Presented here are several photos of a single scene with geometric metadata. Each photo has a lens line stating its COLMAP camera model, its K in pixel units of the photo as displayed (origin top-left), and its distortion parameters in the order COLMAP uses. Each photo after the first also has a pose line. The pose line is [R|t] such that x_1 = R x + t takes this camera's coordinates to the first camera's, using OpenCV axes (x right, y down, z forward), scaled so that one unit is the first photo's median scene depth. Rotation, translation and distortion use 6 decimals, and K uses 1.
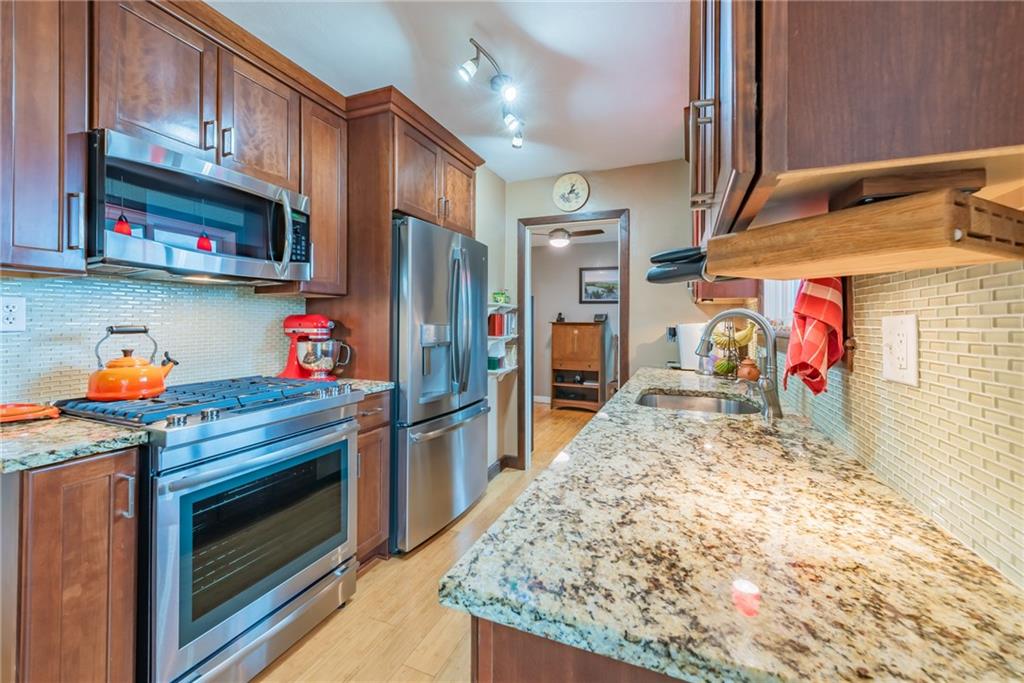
lens RADIAL K [[406.9, 0, 499.5], [0, 406.9, 317.0], [0, 0, 1]] dist [0.009029, -0.001427]
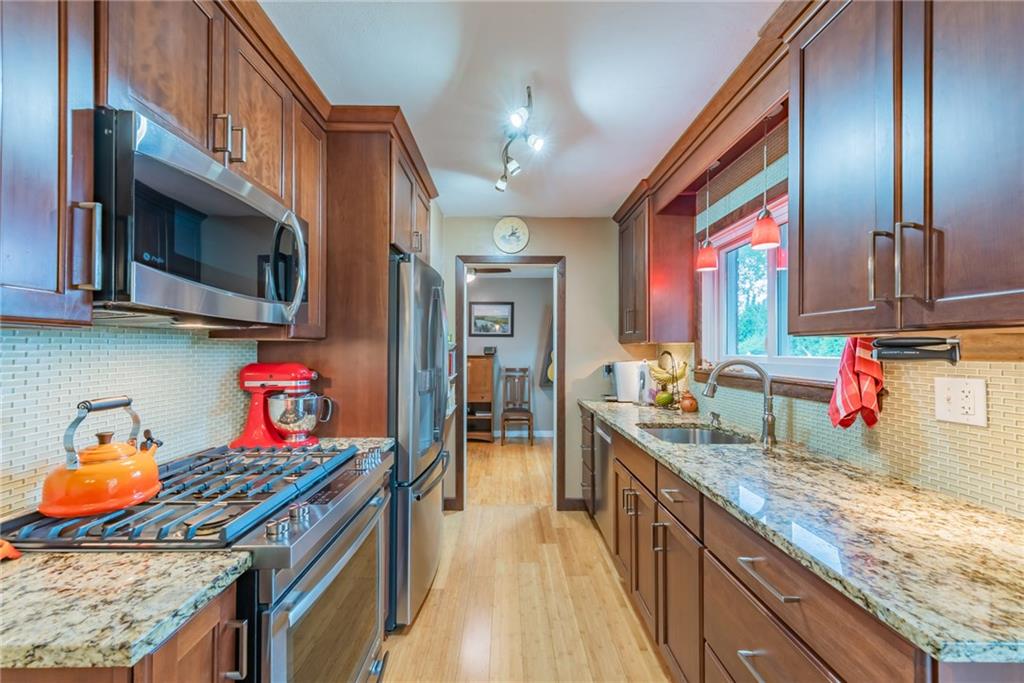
lens RADIAL K [[406.9, 0, 503.0], [0, 406.9, 344.6], [0, 0, 1]] dist [0.009029, -0.001427]
pose [[0.924083, -0.002388, 0.382184, -0.379582], [0.002267, 0.999997, 0.000767, -0.044016], [-0.382184, 0.000157, 0.924086, 0.085917]]
